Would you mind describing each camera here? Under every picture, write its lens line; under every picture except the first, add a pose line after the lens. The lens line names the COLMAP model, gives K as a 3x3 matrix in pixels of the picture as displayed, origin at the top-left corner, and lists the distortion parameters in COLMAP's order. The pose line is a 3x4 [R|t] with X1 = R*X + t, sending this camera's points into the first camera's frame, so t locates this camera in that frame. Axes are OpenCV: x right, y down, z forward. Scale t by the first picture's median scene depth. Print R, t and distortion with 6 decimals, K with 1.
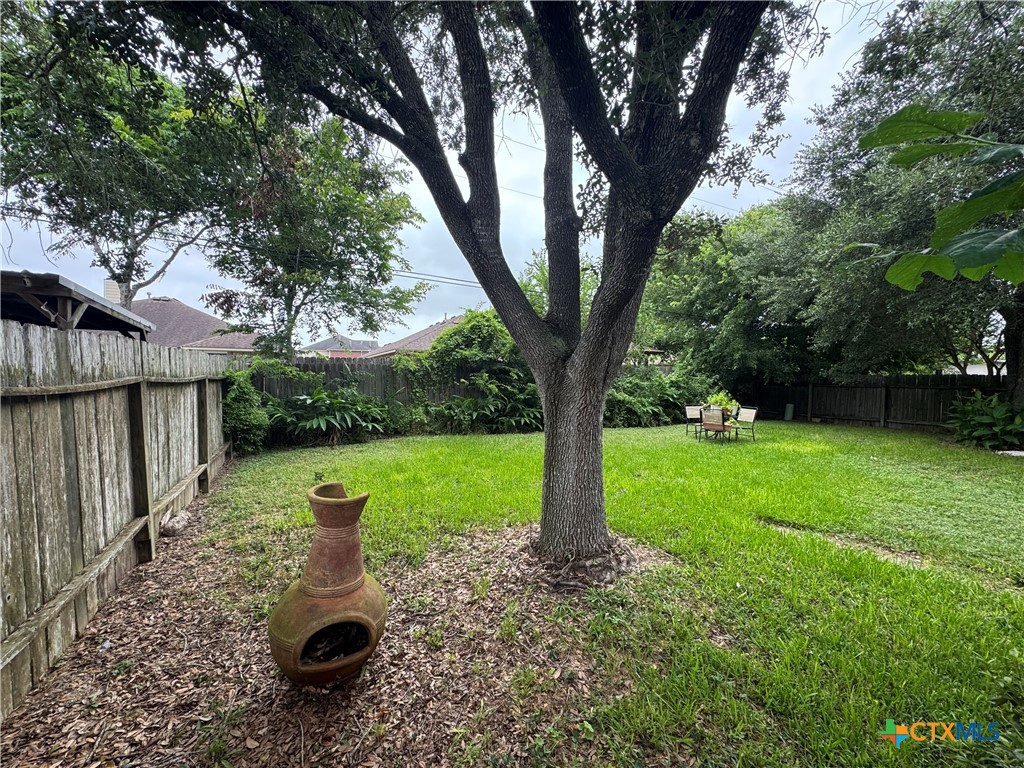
lens RADIAL K [[410.2, 0, 513.9], [0, 410.2, 384.8], [0, 0, 1]] dist [-0.003225, -0.000277]
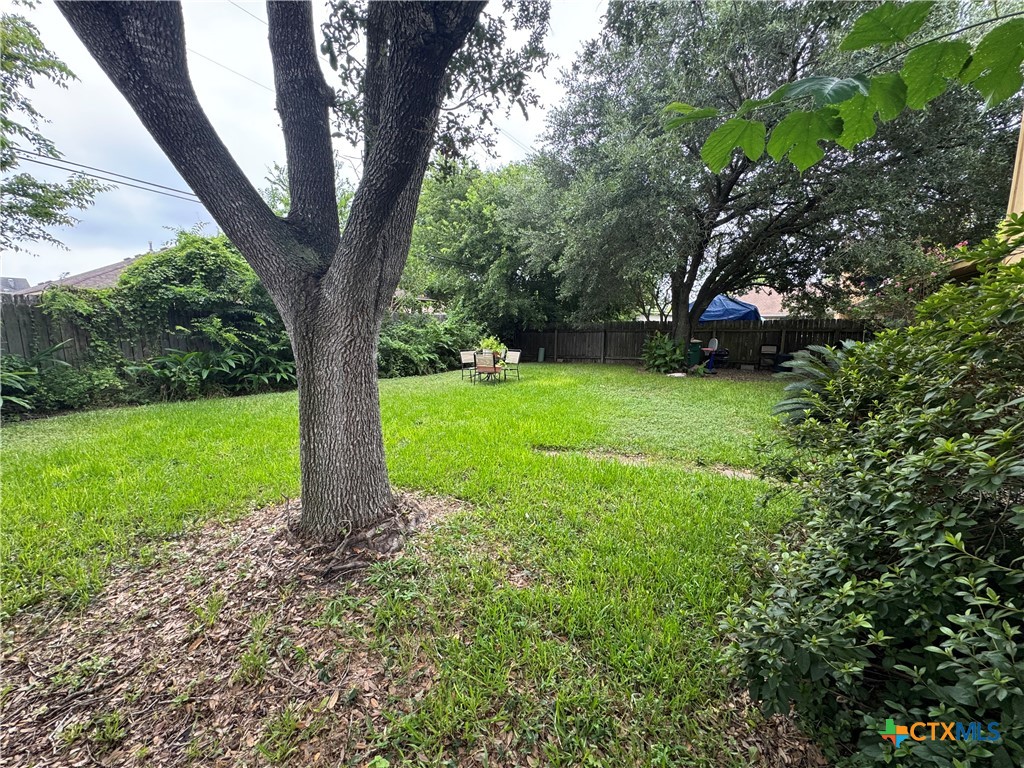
lens RADIAL K [[410.2, 0, 513.6], [0, 410.2, 382.6], [0, 0, 1]] dist [-0.003225, -0.000277]
pose [[0.859746, -0.077756, 0.504768, 0.021244], [0.021986, 0.993061, 0.115528, 0.026613], [-0.510248, -0.088227, 0.855490, 0.097939]]
